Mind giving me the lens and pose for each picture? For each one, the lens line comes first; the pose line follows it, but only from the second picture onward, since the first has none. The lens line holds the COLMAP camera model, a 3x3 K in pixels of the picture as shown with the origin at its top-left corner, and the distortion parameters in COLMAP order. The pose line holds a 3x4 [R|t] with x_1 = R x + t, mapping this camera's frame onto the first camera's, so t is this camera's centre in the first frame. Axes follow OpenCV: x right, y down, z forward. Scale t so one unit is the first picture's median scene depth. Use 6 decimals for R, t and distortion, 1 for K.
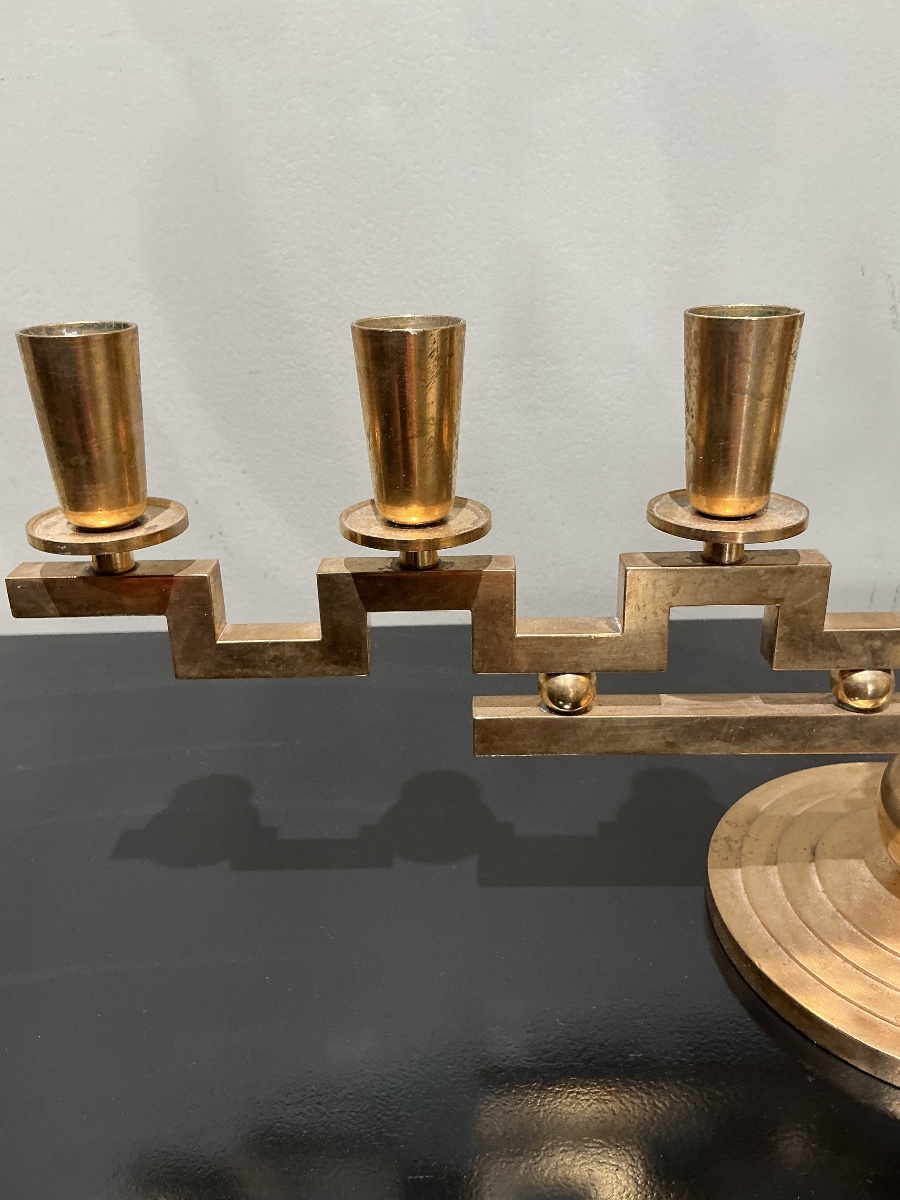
lens RADIAL K [[1010.2, 0, 450.0], [0, 1010.2, 600.0], [0, 0, 1]] dist [0.113419, -0.241959]
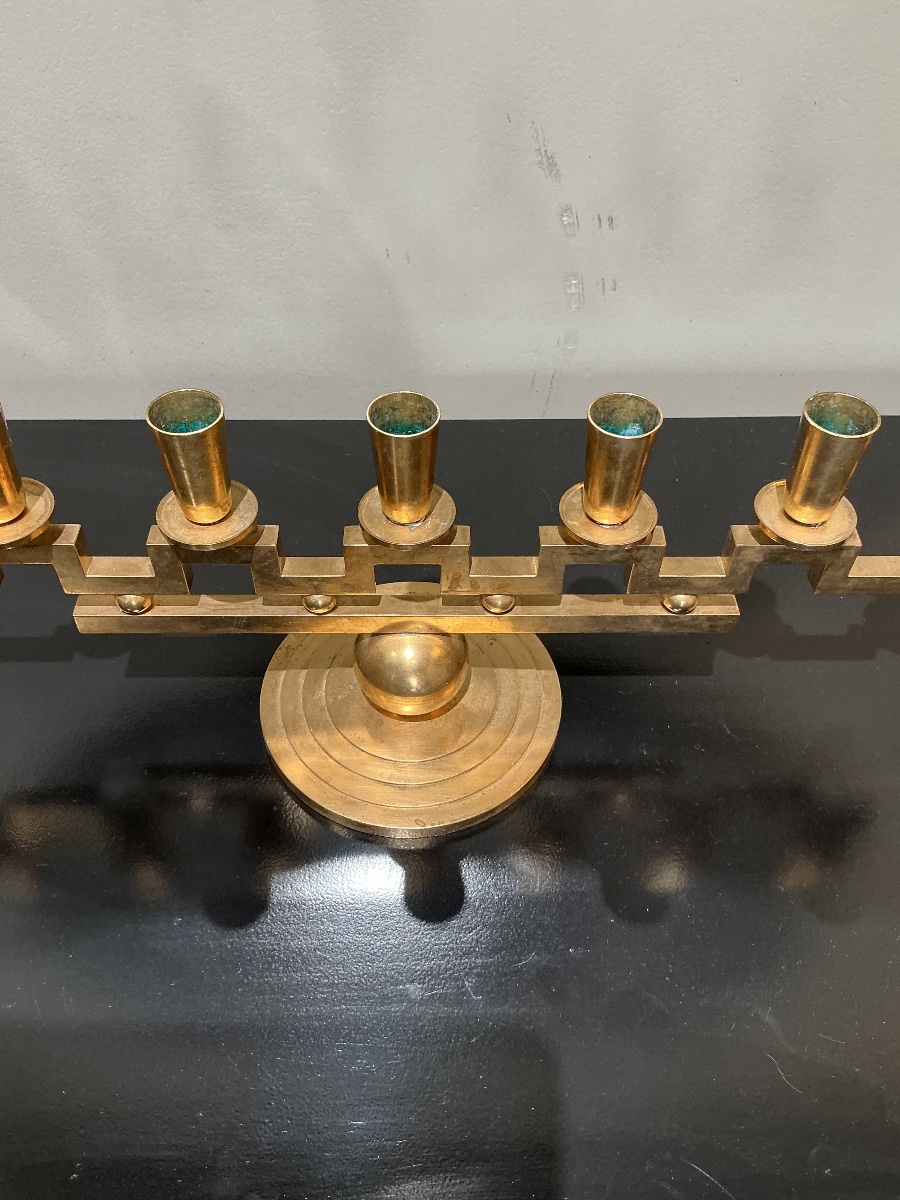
lens RADIAL K [[1010.2, 0, 450.0], [0, 1010.2, 600.0], [0, 0, 1]] dist [0.113419, -0.241959]
pose [[0.998844, 0.006494, 0.047636, 0.300789], [-0.026571, 0.900325, 0.434406, -0.346245], [-0.040067, -0.435169, 0.899457, -0.254091]]
